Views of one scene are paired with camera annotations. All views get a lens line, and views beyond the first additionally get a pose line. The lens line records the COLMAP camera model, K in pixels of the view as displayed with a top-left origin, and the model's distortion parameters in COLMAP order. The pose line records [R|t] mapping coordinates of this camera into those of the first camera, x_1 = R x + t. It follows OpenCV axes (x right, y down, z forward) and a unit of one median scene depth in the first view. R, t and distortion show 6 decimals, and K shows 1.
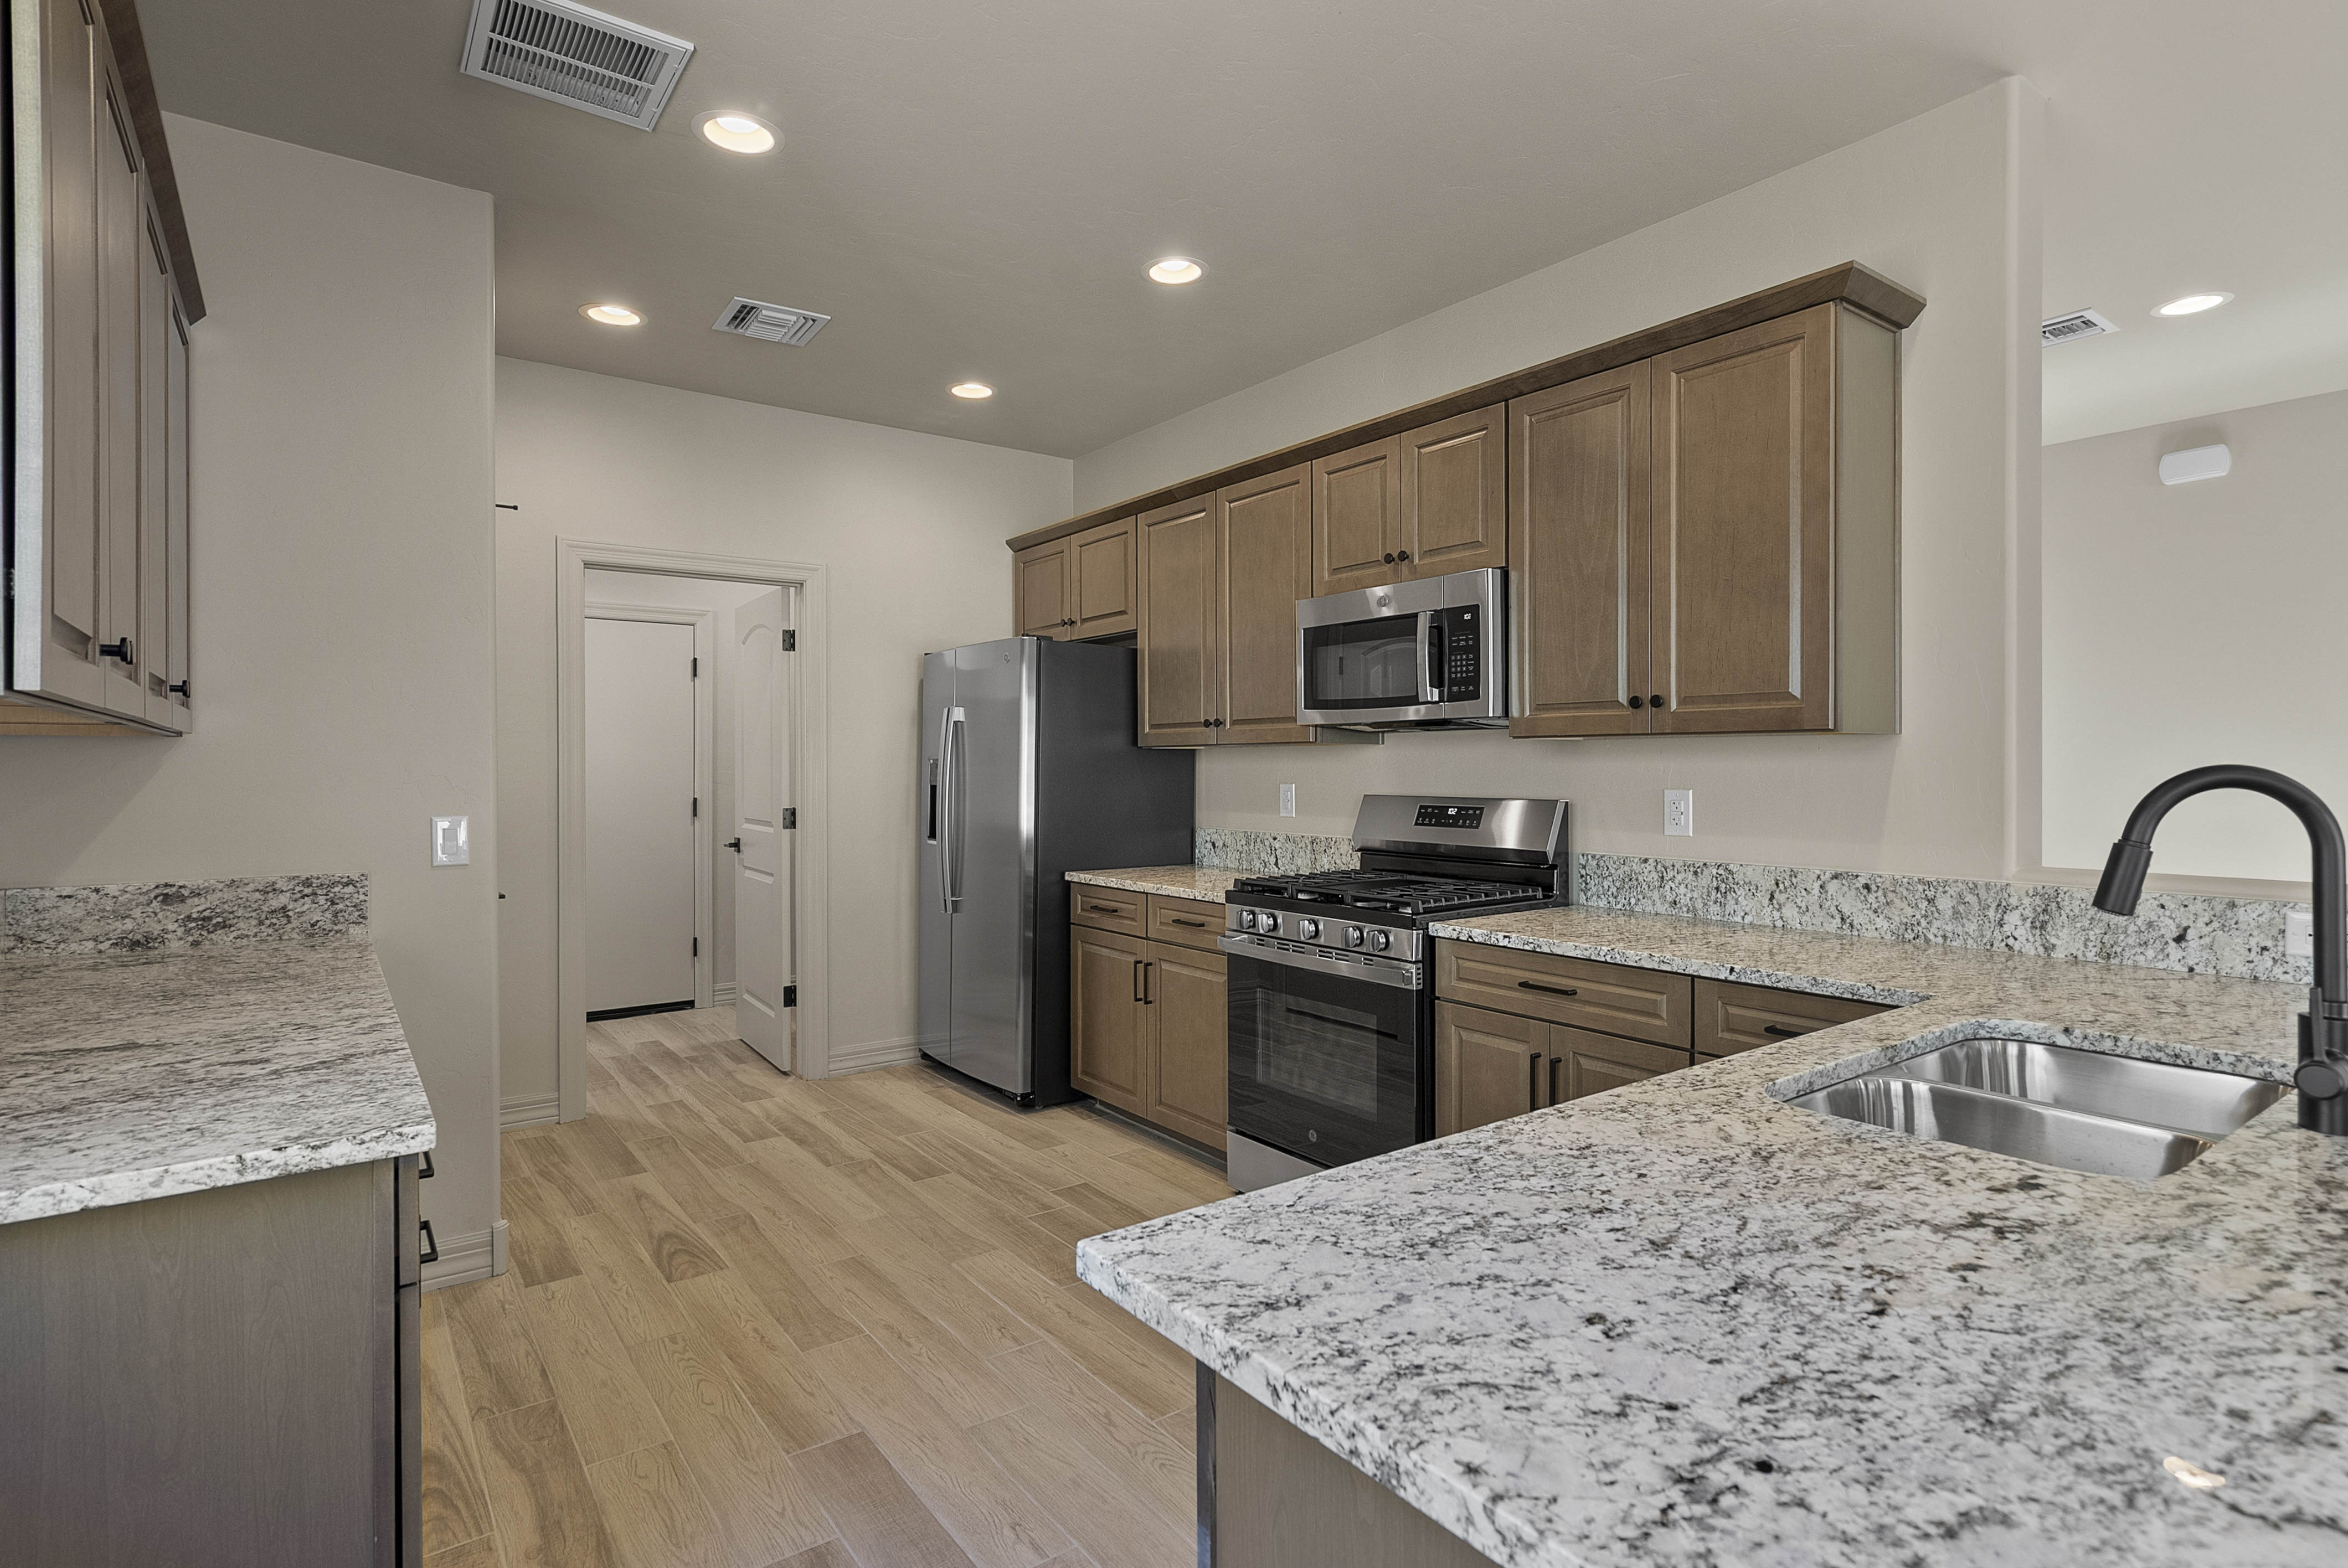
lens RADIAL K [[1132.3, 0, 1170.4], [0, 1132.3, 776.1], [0, 0, 1]] dist [-0.002283, 0.002310]
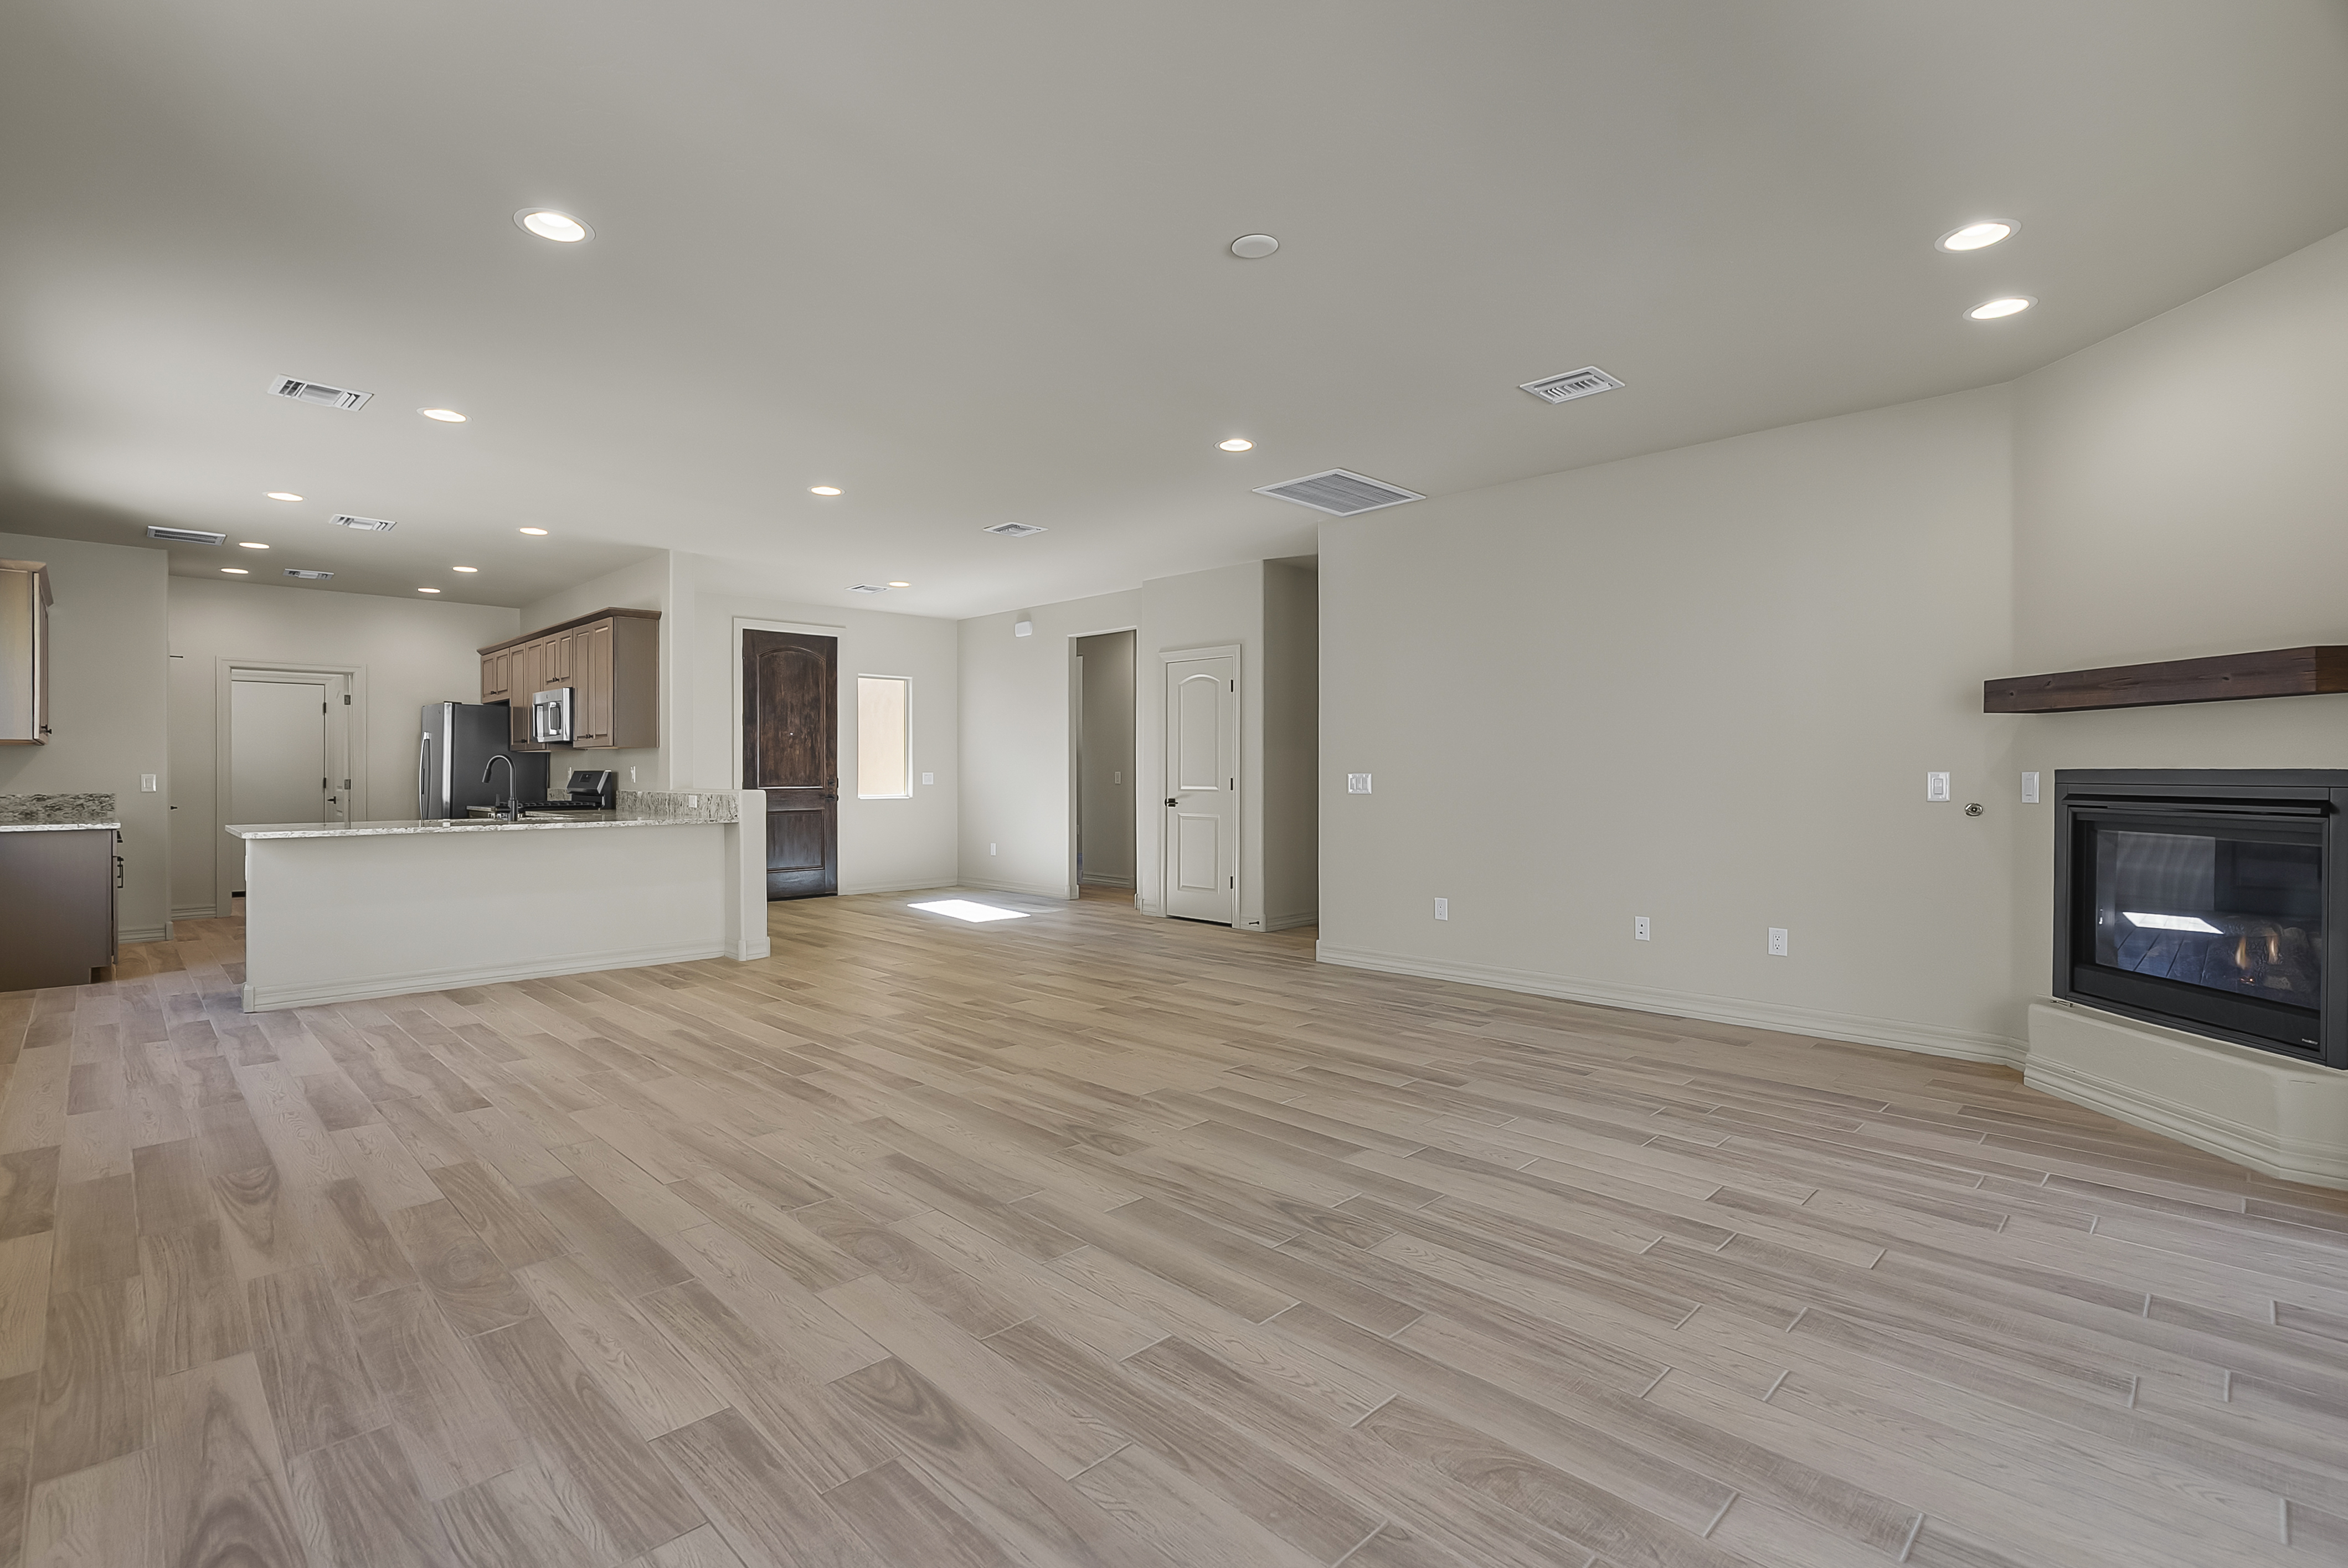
lens RADIAL K [[1047.1, 0, 1142.0], [0, 1047.1, 776.2], [0, 0, 1]] dist [-0.002875, -0.000110]
pose [[0.990111, 0.001300, 0.140279, 1.336250], [-0.000691, 0.999990, -0.004395, 0.046587], [-0.140283, 0.004254, 0.990102, -1.771728]]
